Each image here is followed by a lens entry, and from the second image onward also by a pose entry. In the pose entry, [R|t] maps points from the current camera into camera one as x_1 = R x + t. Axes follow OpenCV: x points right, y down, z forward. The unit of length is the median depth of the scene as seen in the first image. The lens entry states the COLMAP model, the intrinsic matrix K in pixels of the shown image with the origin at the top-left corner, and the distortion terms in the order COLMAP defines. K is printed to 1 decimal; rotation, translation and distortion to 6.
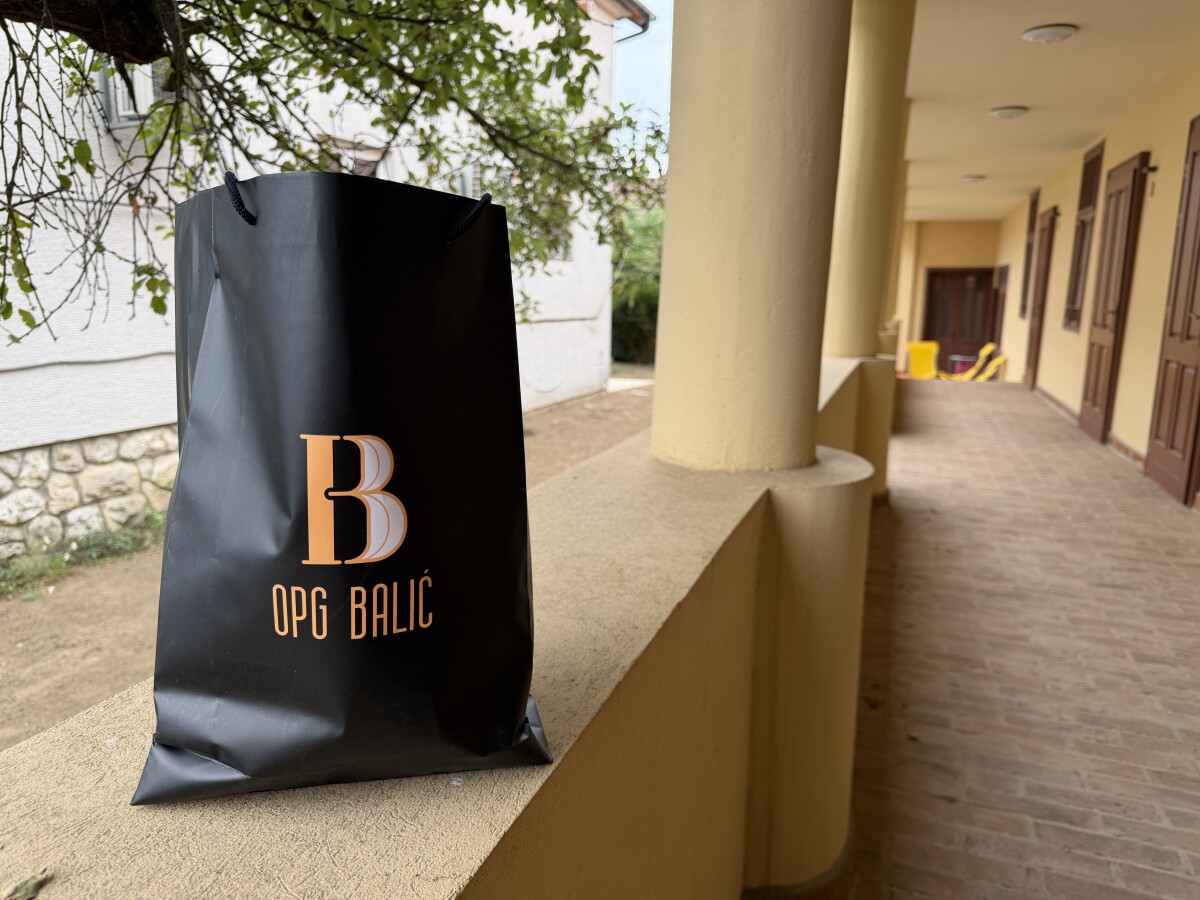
lens RADIAL K [[884.2, 0, 600.3], [0, 884.2, 444.9], [0, 0, 1]] dist [0.009700, -0.016588]
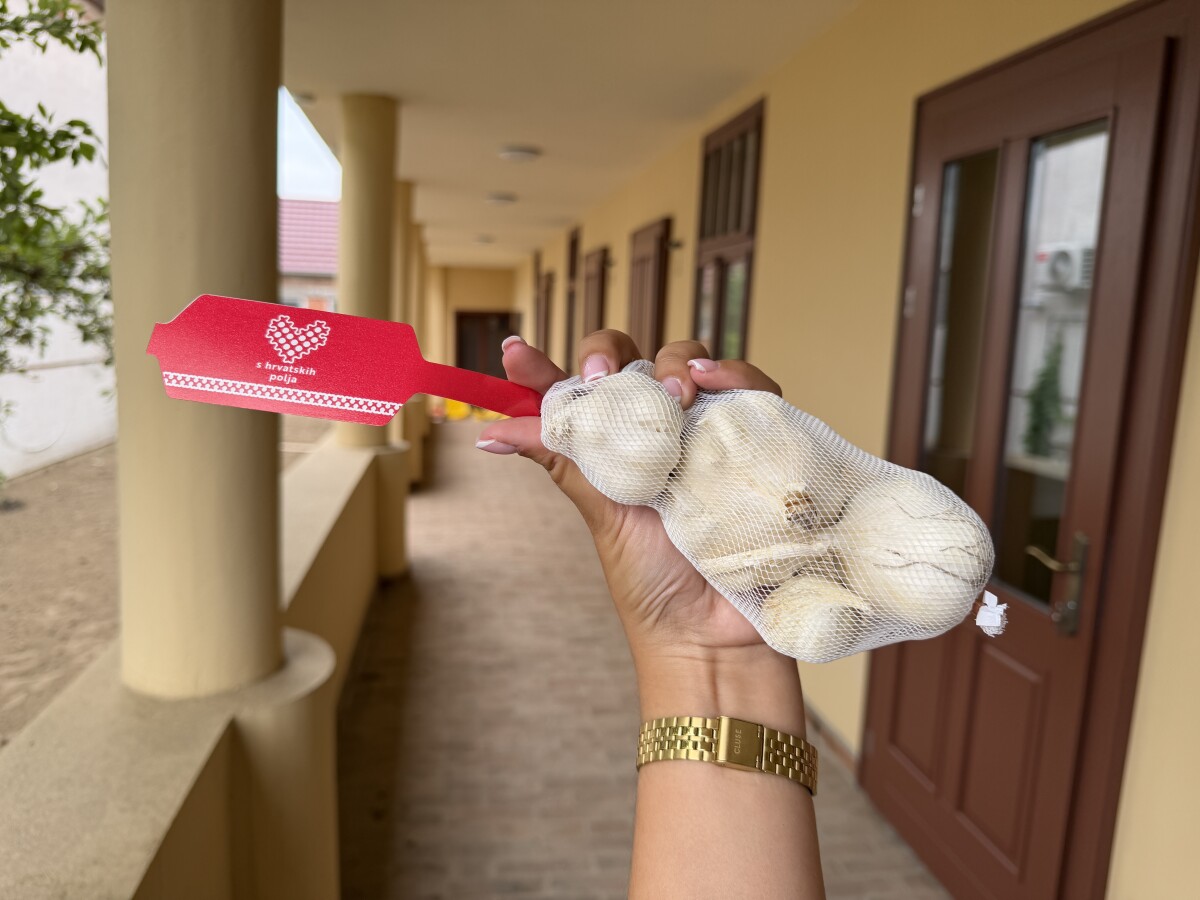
lens RADIAL K [[884.2, 0, 602.6], [0, 884.2, 450.1], [0, 0, 1]] dist [0.009700, -0.016588]
pose [[0.876555, -0.058927, 0.477681, 0.041199], [0.066238, 0.997803, 0.001540, -0.130471], [-0.476722, 0.030290, 0.878532, -0.117809]]
